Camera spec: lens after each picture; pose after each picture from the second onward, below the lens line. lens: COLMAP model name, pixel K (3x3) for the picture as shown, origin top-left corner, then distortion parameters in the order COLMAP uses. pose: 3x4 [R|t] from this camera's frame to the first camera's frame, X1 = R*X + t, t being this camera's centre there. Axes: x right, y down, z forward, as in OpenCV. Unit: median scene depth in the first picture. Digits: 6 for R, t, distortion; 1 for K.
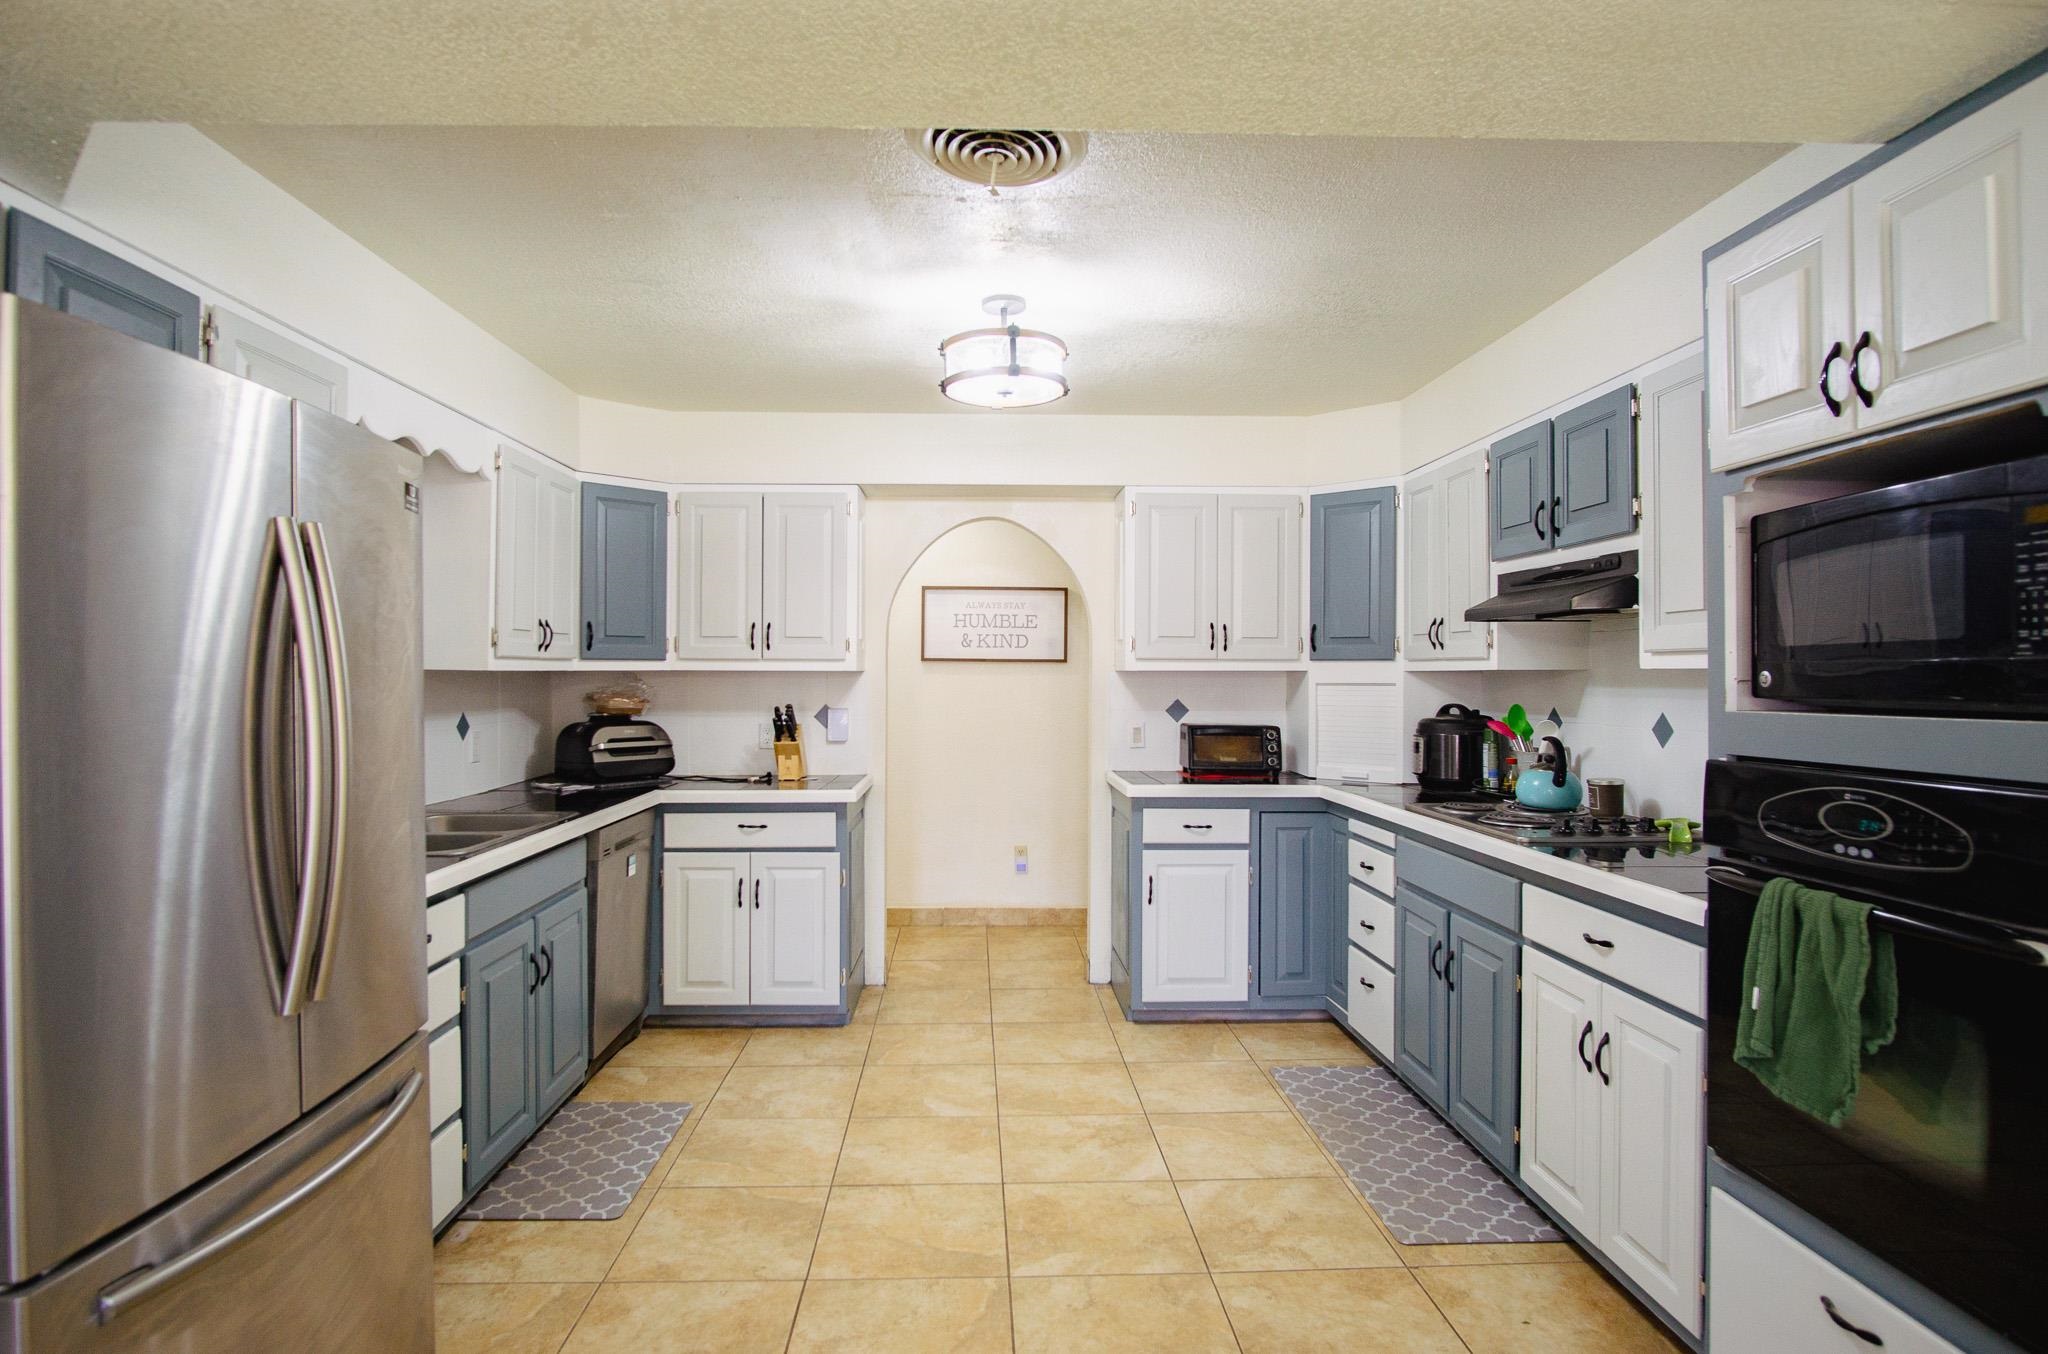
lens RADIAL K [[1106.0, 0, 1008.0], [0, 1106.0, 671.8], [0, 0, 1]] dist [-0.034606, 0.009632]
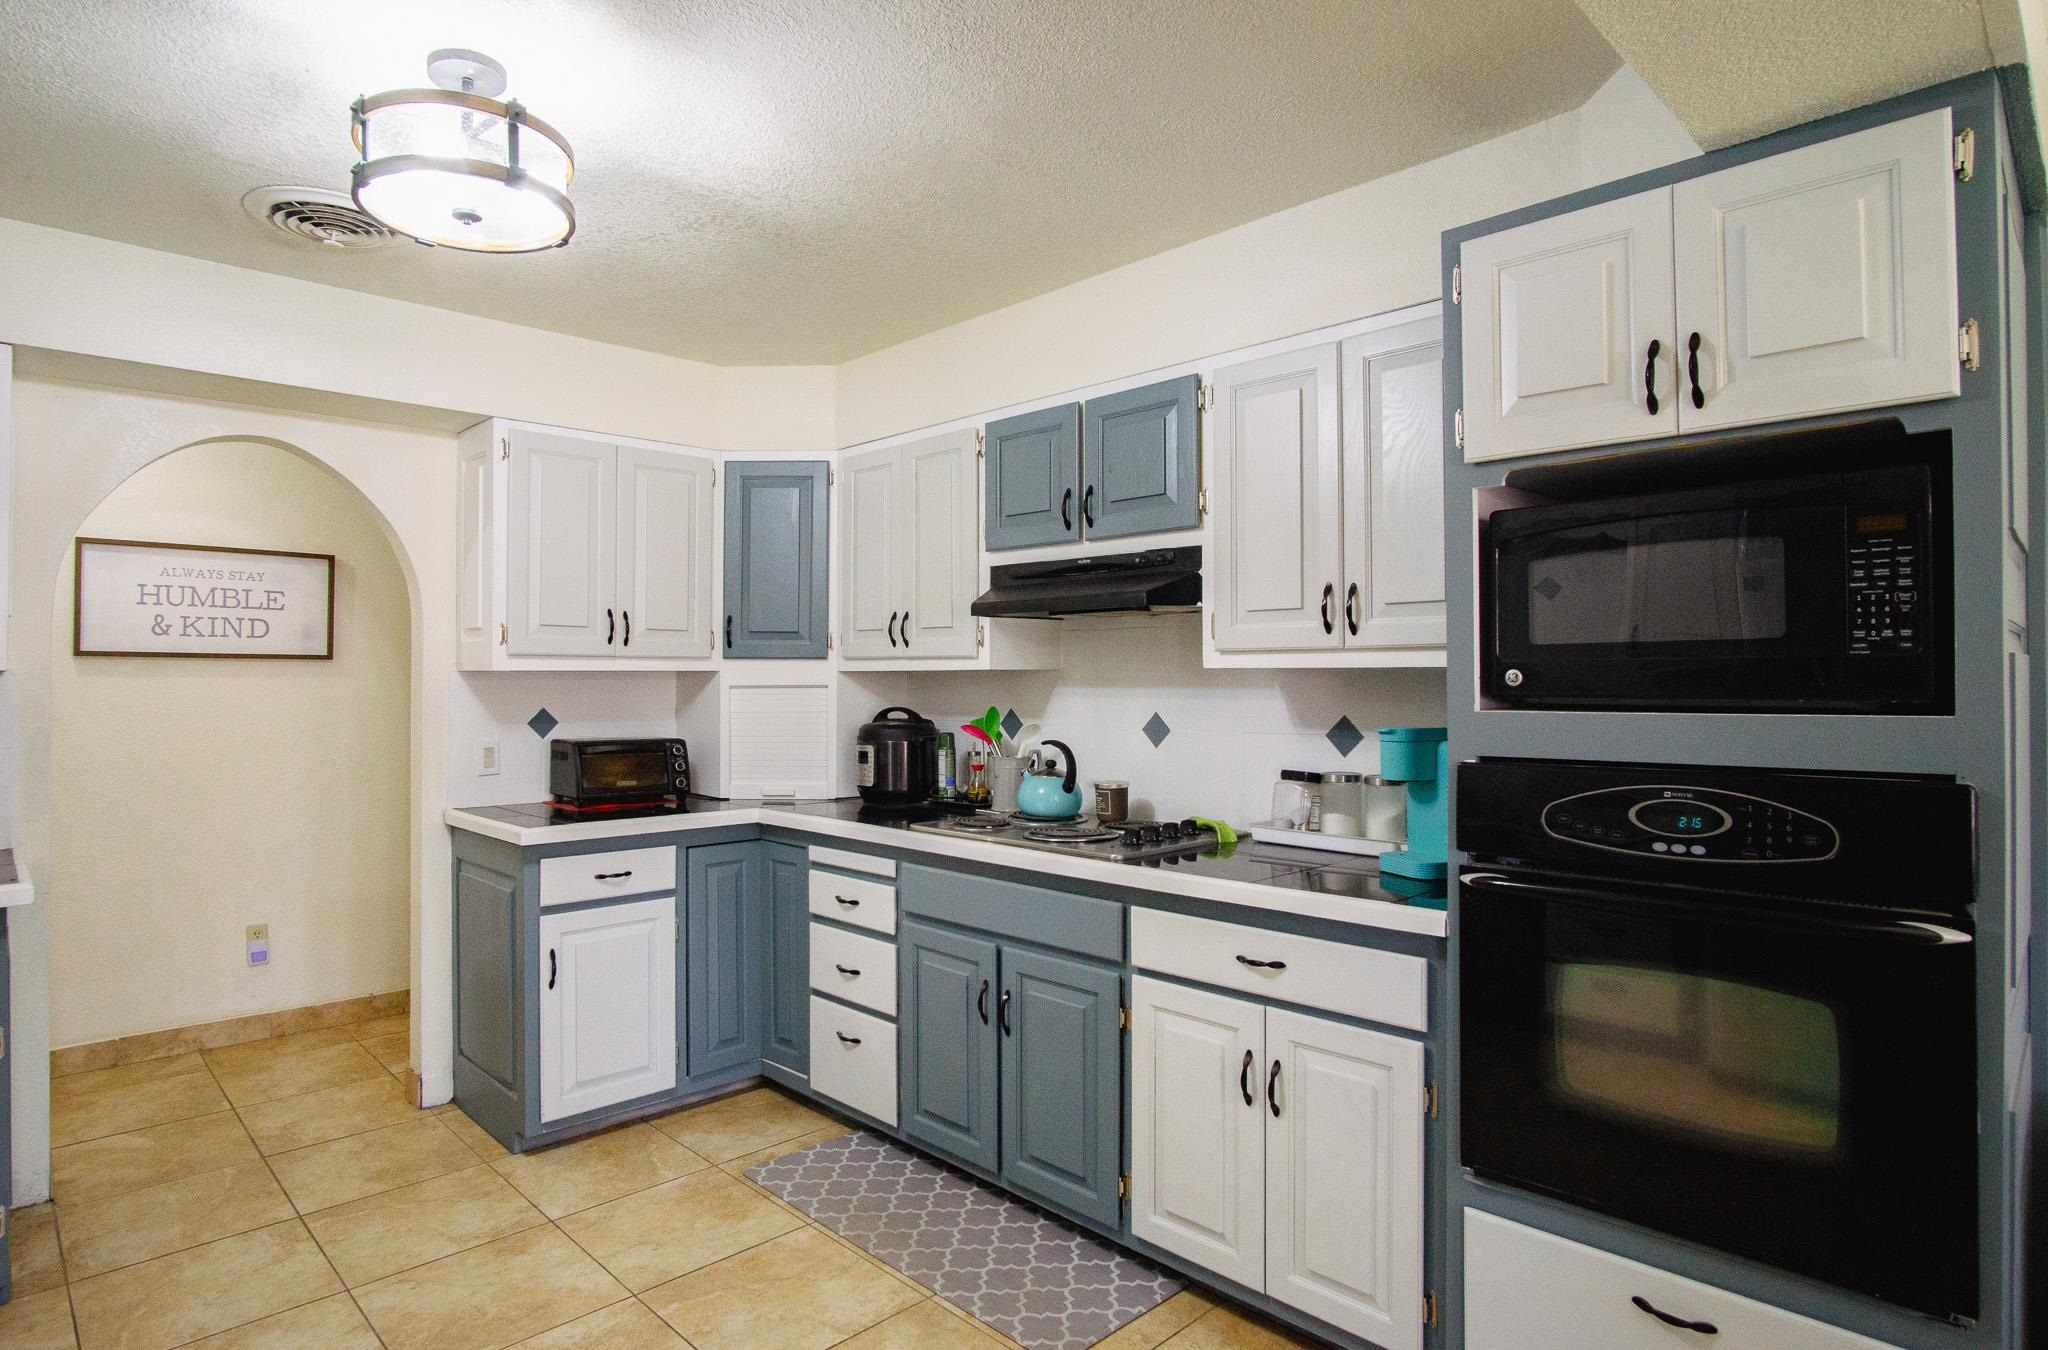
lens RADIAL K [[1106.0, 0, 1008.0], [0, 1106.0, 669.8], [0, 0, 1]] dist [-0.034606, 0.009632]
pose [[0.741714, 0.001796, 0.670713, -0.158533], [0.000591, 0.999994, -0.003332, 0.001345], [-0.670716, 0.002868, 0.741709, 0.295500]]
